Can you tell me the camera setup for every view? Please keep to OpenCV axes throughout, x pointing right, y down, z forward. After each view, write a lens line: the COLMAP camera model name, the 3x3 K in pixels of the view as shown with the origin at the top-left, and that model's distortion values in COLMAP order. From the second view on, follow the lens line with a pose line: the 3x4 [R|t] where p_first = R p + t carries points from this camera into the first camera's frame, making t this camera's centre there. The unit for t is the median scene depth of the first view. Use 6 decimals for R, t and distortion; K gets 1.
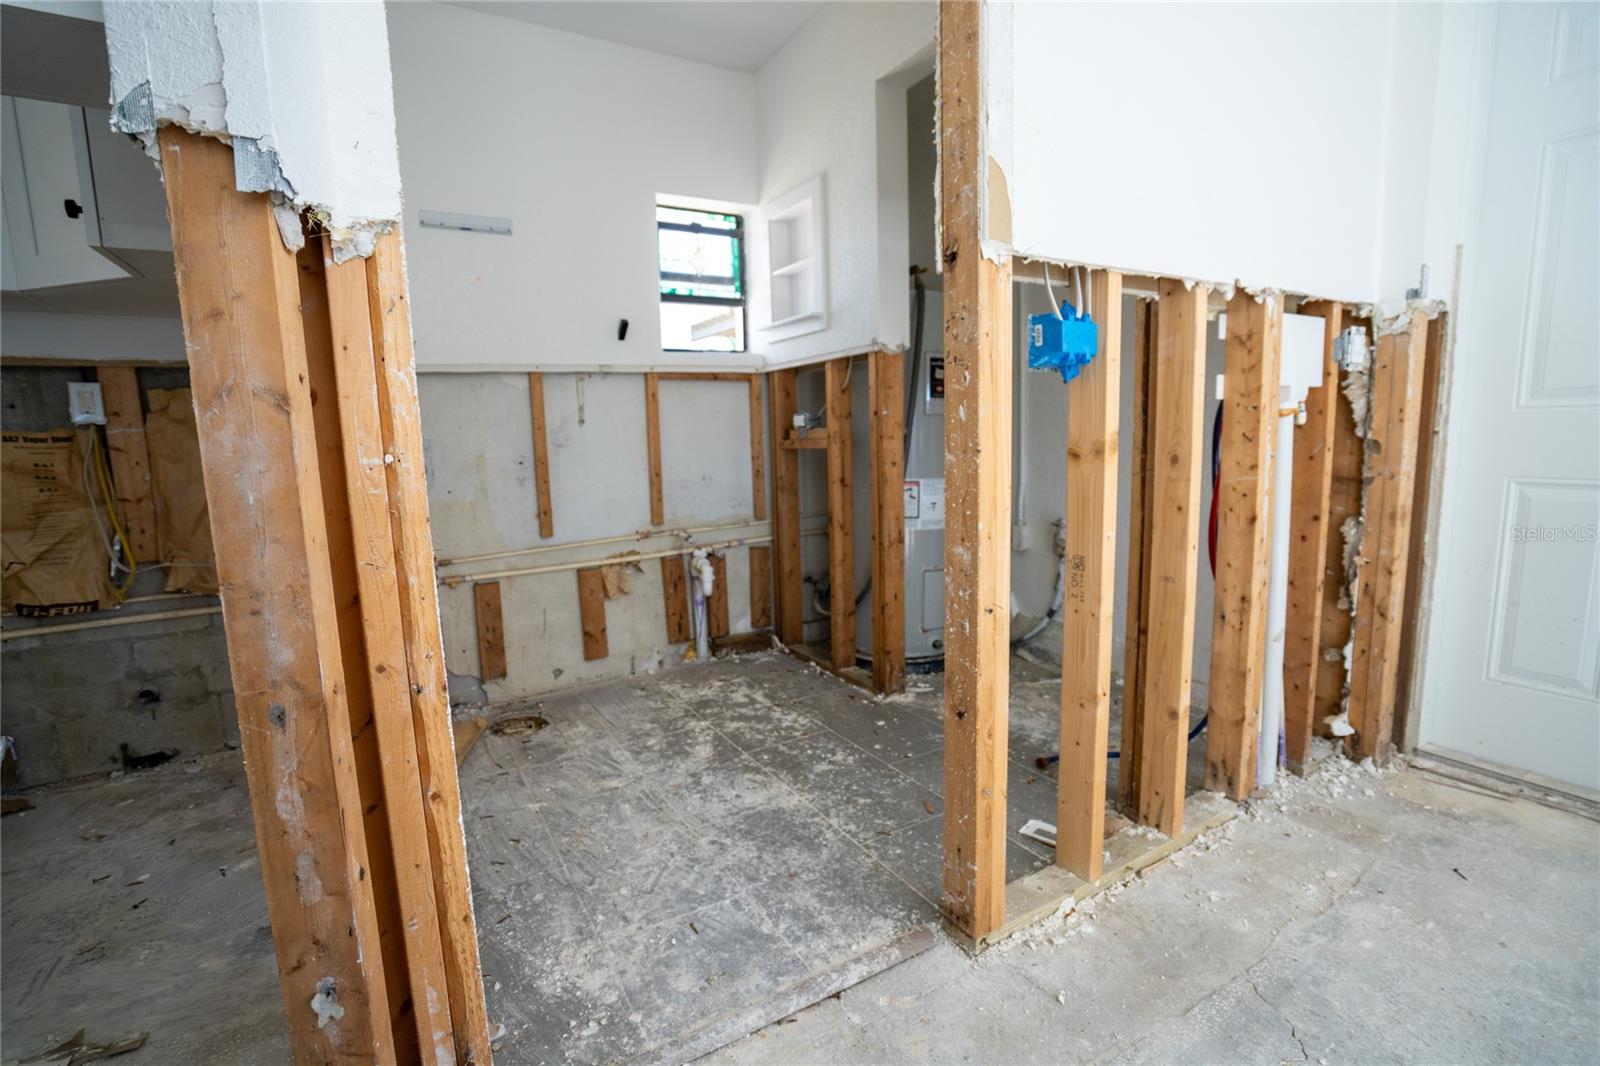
lens RADIAL K [[741.0, 0, 793.5], [0, 741.0, 532.2], [0, 0, 1]] dist [-0.068407, 0.027407]
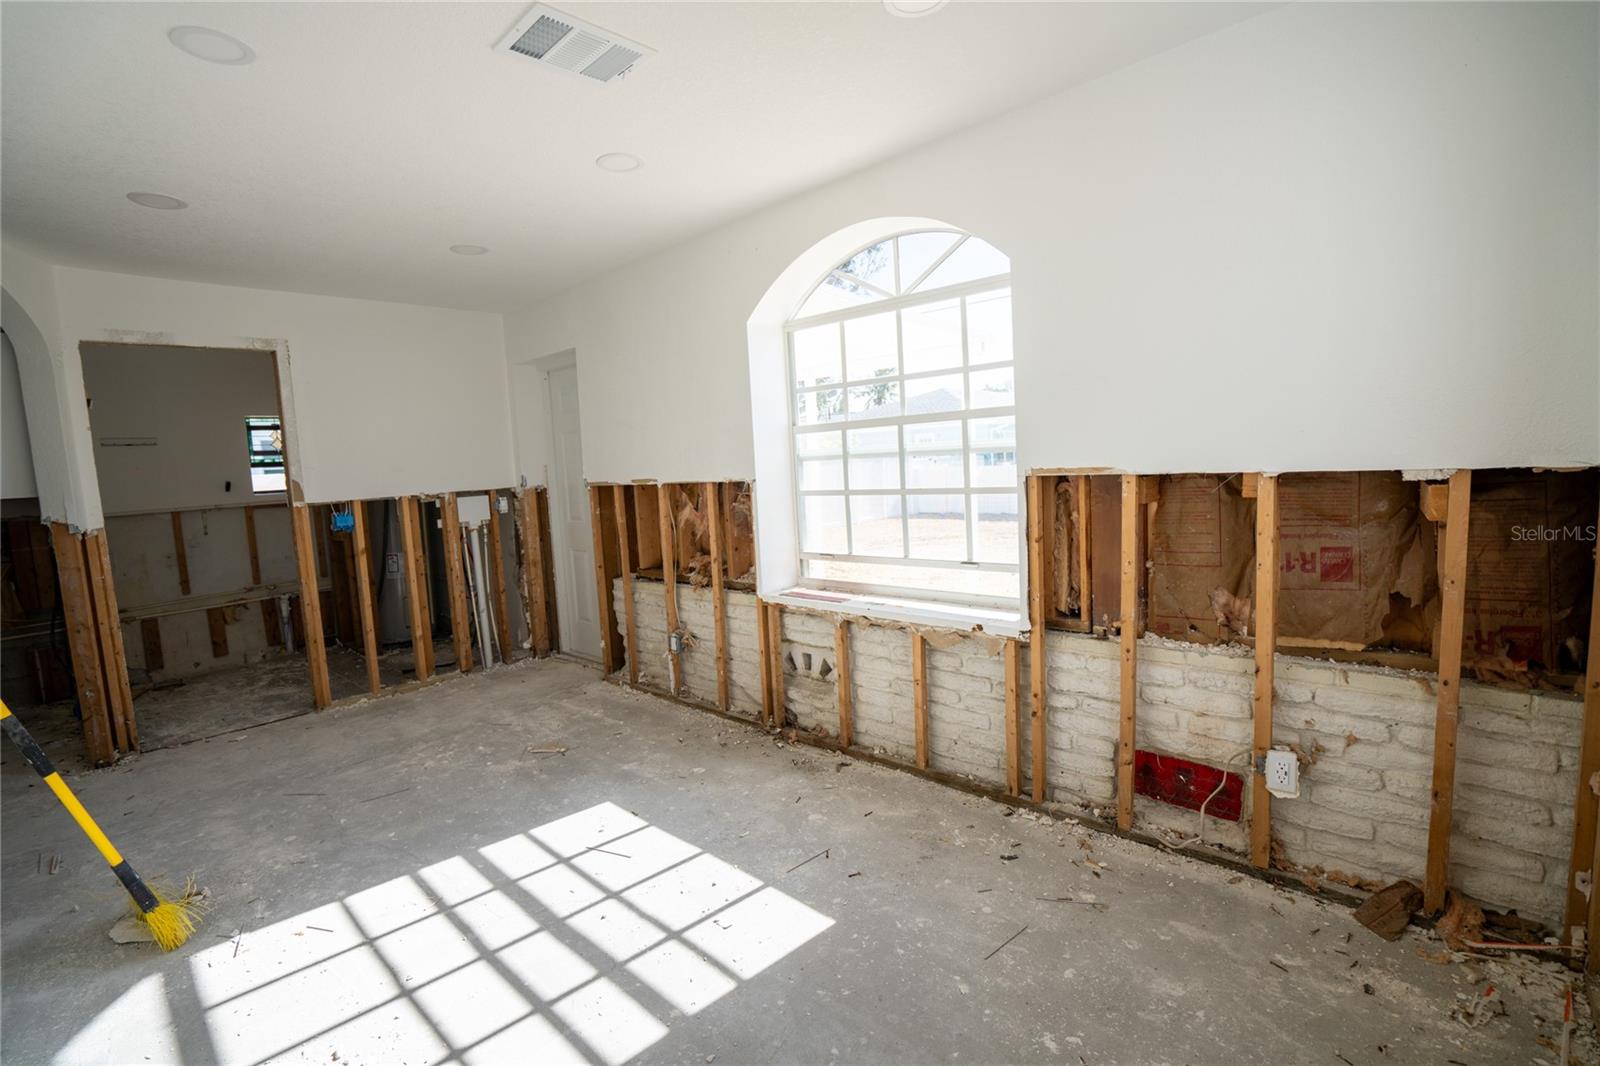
lens RADIAL K [[746.2, 0, 794.6], [0, 746.2, 535.6], [0, 0, 1]] dist [-0.042898, 0.015428]
pose [[0.955845, -0.050357, 0.289523, 0.930144], [0.062934, 0.997429, -0.034289, 0.027947], [-0.287052, 0.050995, 0.956557, -1.879847]]
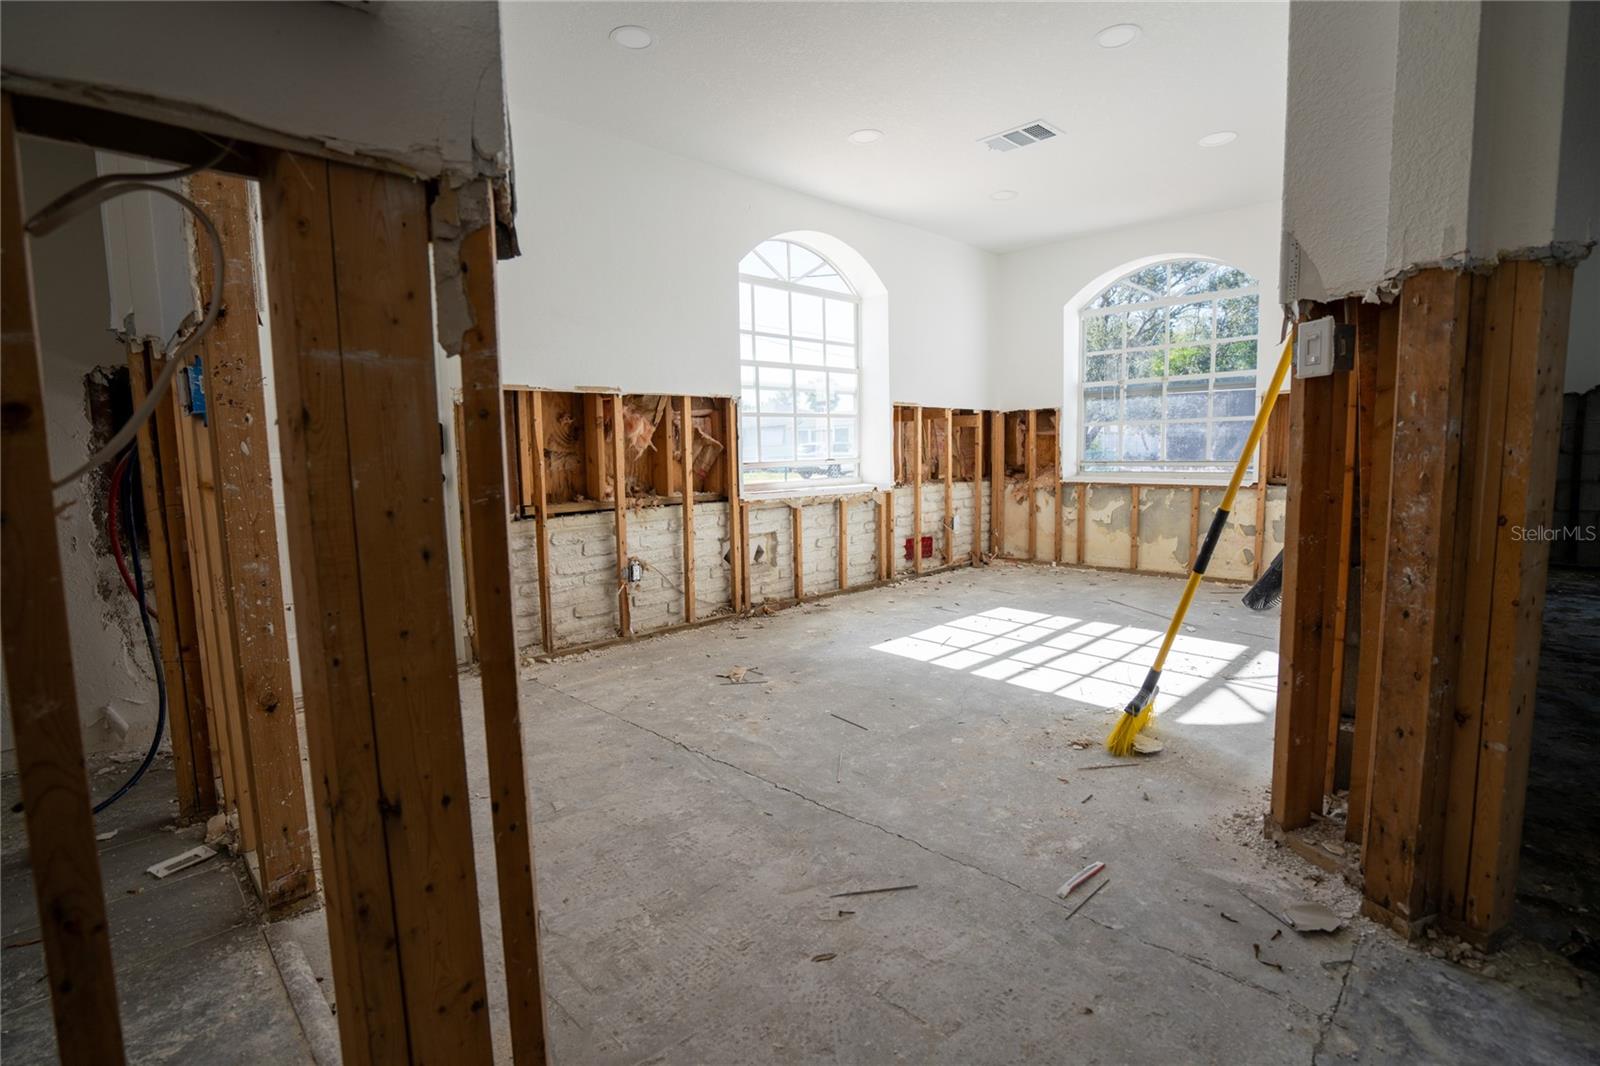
lens RADIAL K [[741.0, 0, 793.5], [0, 741.0, 532.2], [0, 0, 1]] dist [-0.068407, 0.027407]
pose [[-0.260069, -0.069686, 0.963072, -0.700614], [0.160577, 0.980383, 0.114300, -0.013052], [-0.952145, 0.184373, -0.243777, 0.295911]]
